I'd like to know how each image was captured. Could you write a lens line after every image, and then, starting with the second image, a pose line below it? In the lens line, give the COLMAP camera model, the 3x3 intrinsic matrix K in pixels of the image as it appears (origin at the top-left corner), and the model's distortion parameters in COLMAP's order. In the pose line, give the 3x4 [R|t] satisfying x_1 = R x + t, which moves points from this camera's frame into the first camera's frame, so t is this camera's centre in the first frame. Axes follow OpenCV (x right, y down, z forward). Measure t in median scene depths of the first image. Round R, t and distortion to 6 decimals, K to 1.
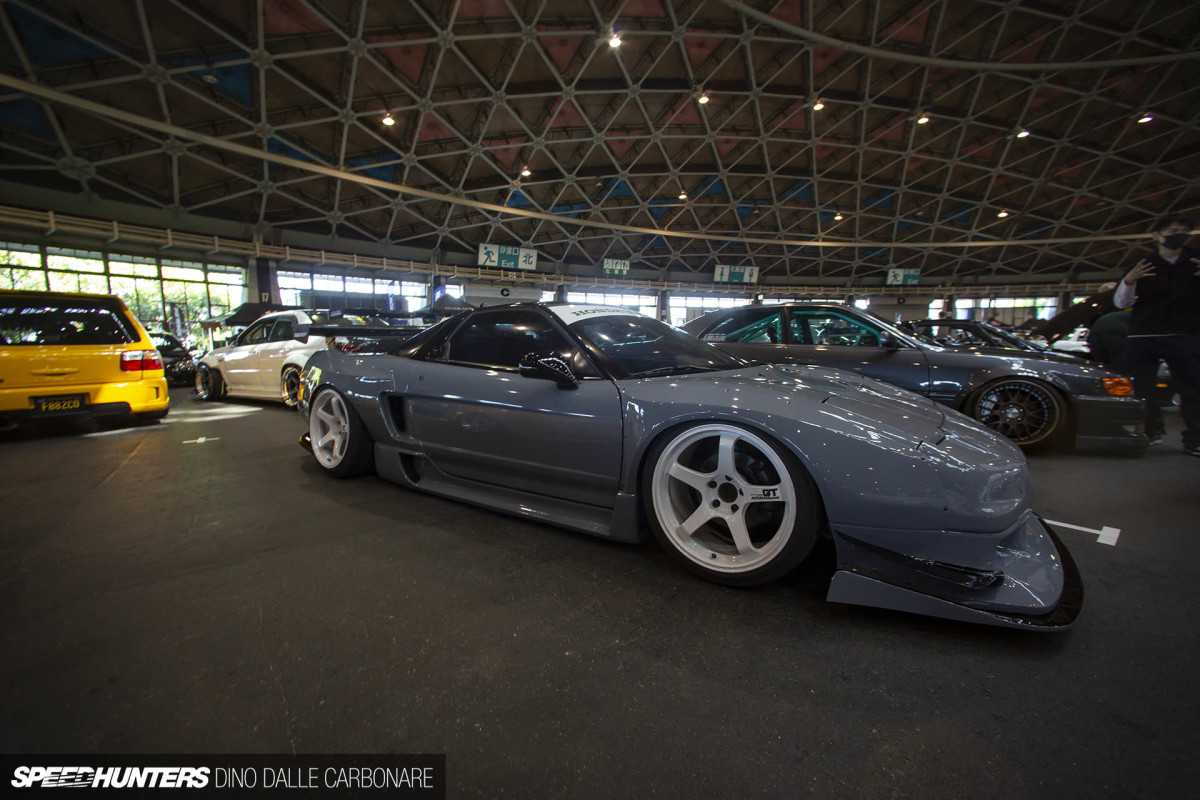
lens RADIAL K [[472.8, 0, 603.2], [0, 472.8, 395.4], [0, 0, 1]] dist [-0.029307, 0.011043]
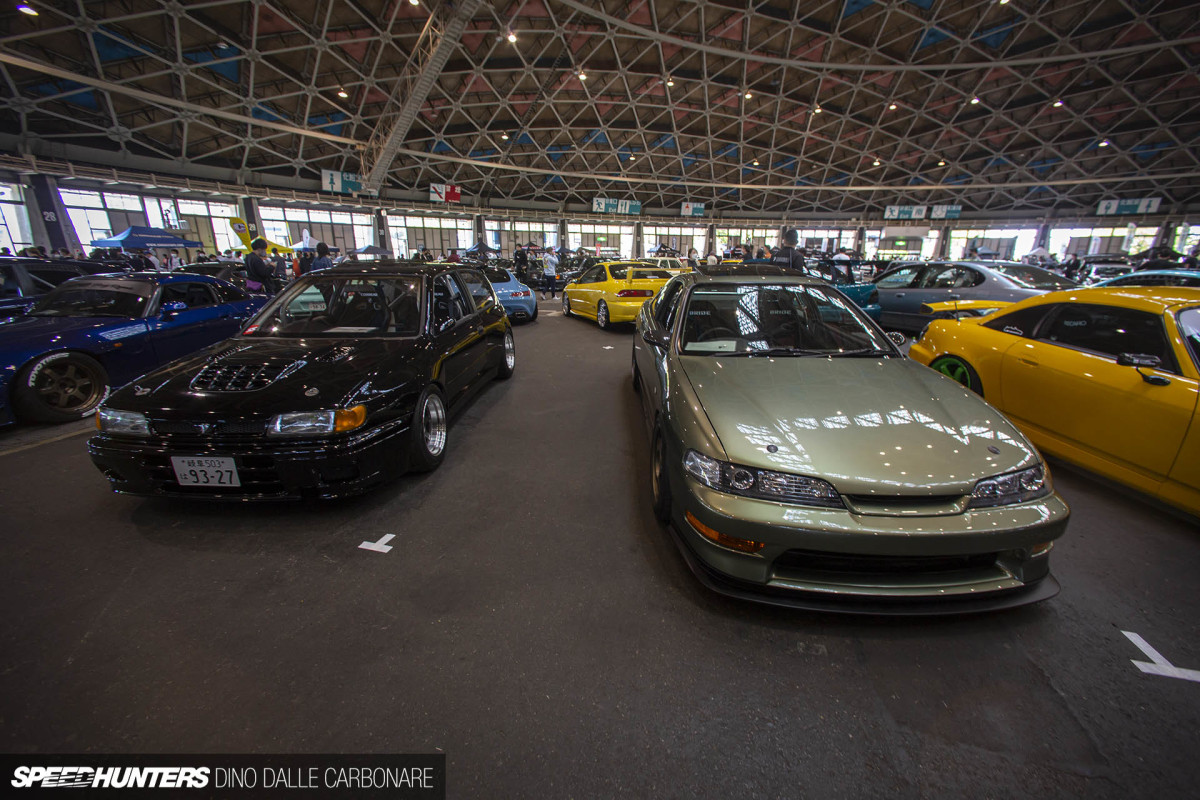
lens RADIAL K [[472.8, 0, 603.2], [0, 472.8, 395.4], [0, 0, 1]] dist [-0.029307, 0.011043]
pose [[0.987523, -0.033186, 0.153938, 0.032627], [0.006151, 0.984926, 0.172867, 0.028748], [-0.157354, -0.169763, 0.972841, -0.398520]]
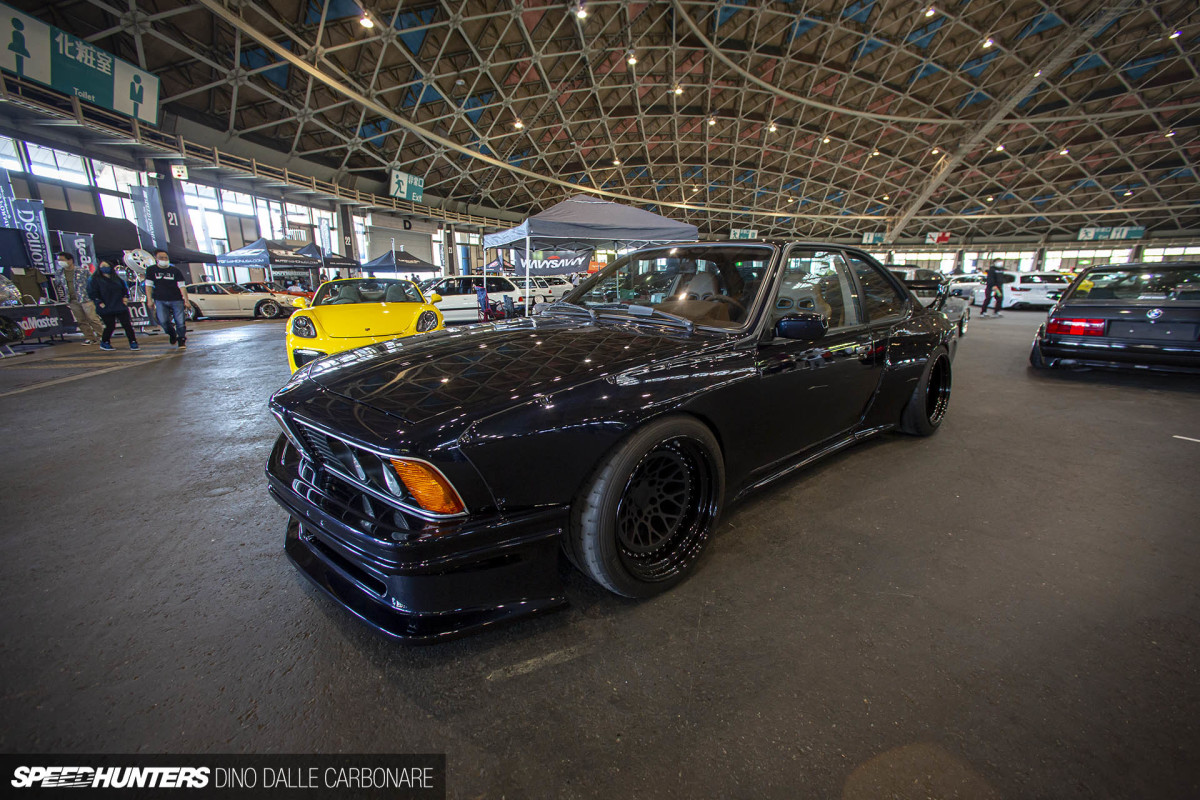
lens RADIAL K [[472.8, 0, 603.2], [0, 472.8, 395.4], [0, 0, 1]] dist [-0.029307, 0.011043]
pose [[0.964333, -0.060859, 0.257600, -0.504835], [0.029156, 0.991709, 0.125150, 0.049305], [-0.263081, -0.113176, 0.958113, -0.421645]]
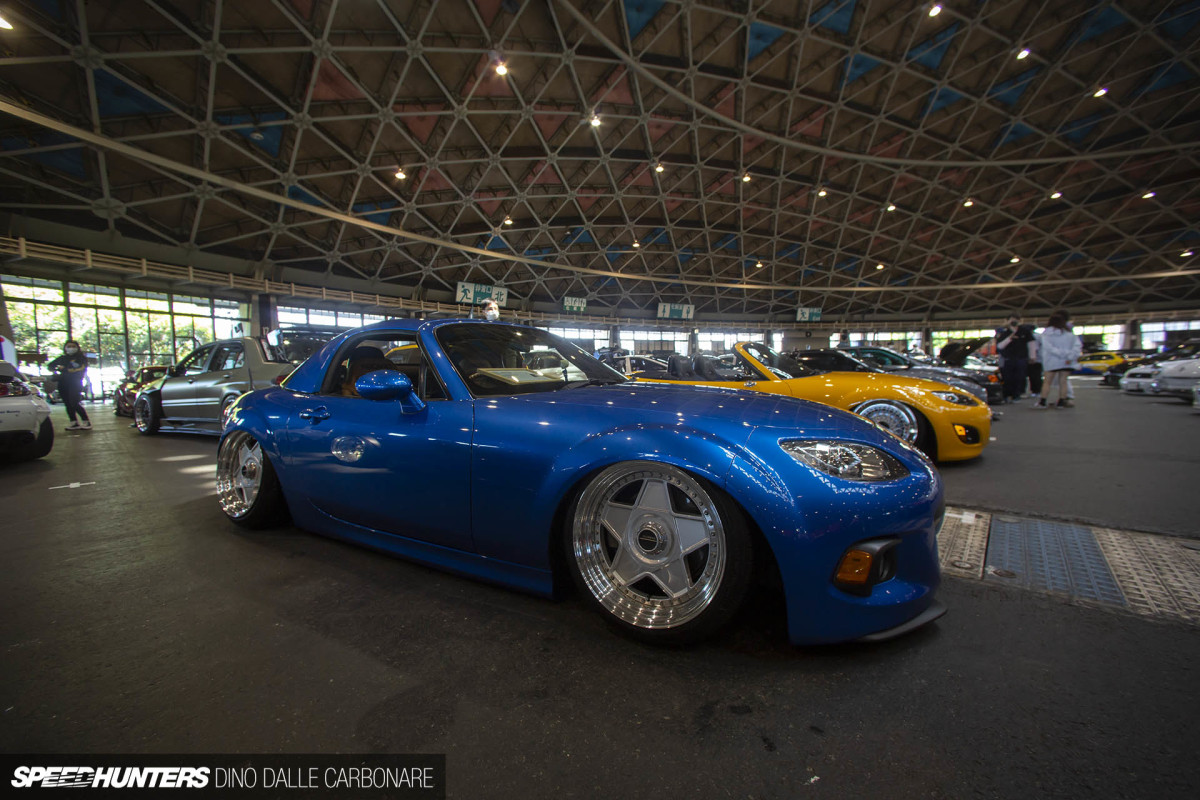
lens RADIAL K [[479.0, 0, 604.5], [0, 479.0, 397.8], [0, 0, 1]] dist [-0.032940, 0.013322]
pose [[0.982158, -0.022056, 0.186762, -0.141974], [0.033503, 0.997733, -0.058357, 0.016309], [-0.185051, 0.063573, 0.980670, -0.113367]]
